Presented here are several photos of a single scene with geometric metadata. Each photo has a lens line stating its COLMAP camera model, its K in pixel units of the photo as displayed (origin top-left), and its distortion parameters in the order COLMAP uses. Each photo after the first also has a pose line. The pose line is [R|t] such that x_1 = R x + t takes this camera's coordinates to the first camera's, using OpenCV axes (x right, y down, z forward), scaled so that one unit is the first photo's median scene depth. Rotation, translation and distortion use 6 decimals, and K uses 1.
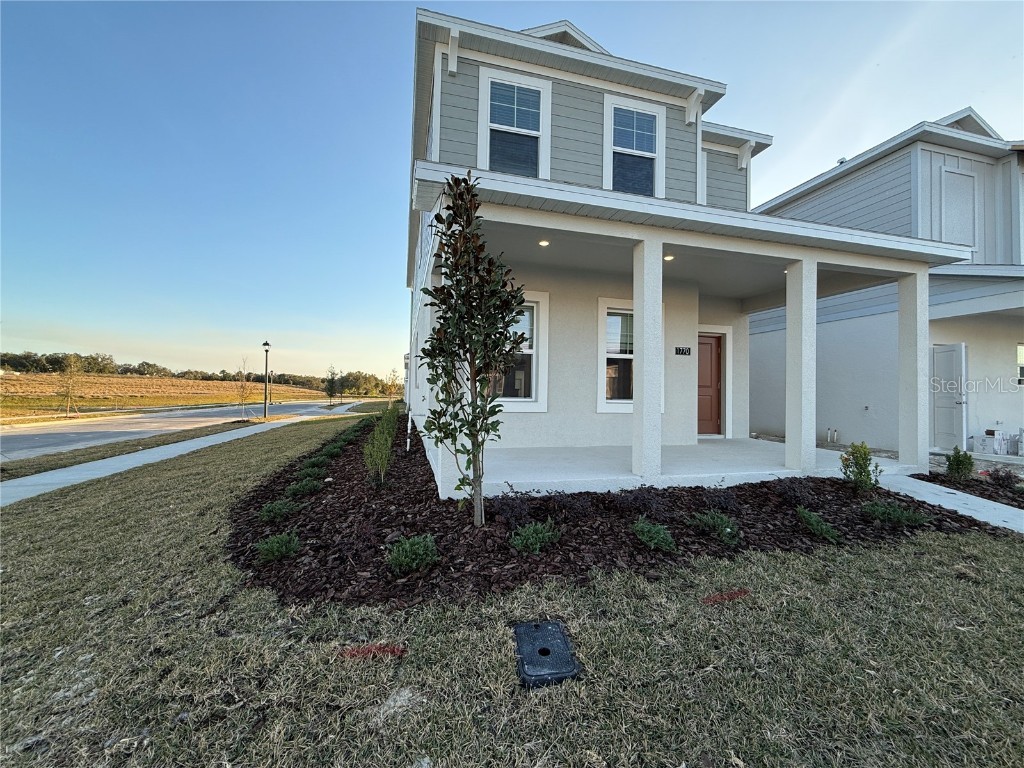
lens RADIAL K [[407.1, 0, 505.4], [0, 407.1, 382.4], [0, 0, 1]] dist [0.000169, -0.000099]
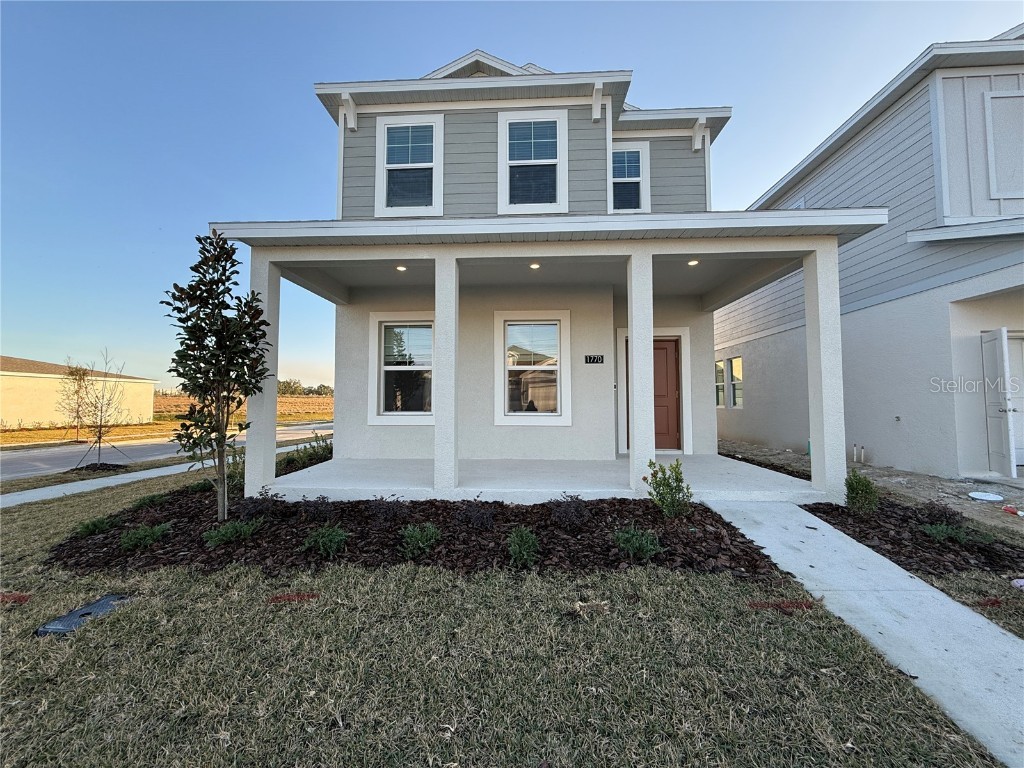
lens RADIAL K [[407.1, 0, 508.8], [0, 407.1, 382.7], [0, 0, 1]] dist [0.000169, -0.000099]
pose [[0.954016, -0.033982, -0.297823, 0.548464], [0.025036, 0.999115, -0.033802, 0.003792], [0.298709, 0.024791, 0.954022, 0.049961]]
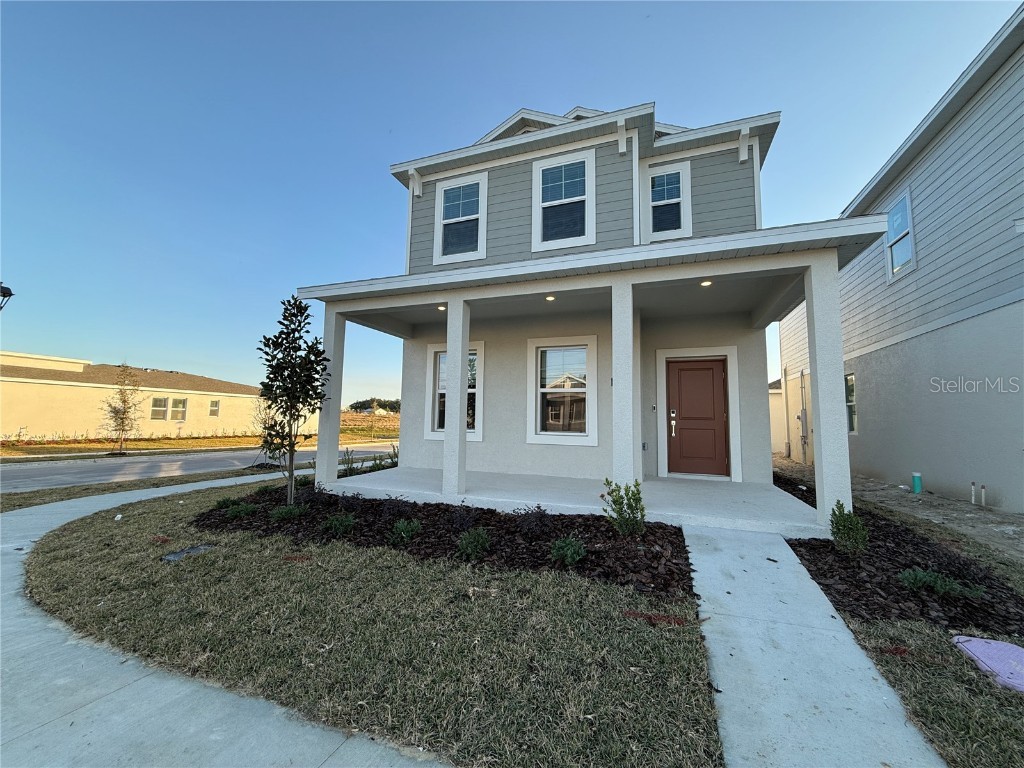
lens RADIAL K [[407.1, 0, 508.6], [0, 407.1, 382.8], [0, 0, 1]] dist [0.000169, -0.000099]
pose [[0.820557, -0.058088, -0.568605, 0.798739], [0.010522, 0.996189, -0.086586, 0.006333], [0.571467, 0.065067, 0.818041, 0.065643]]
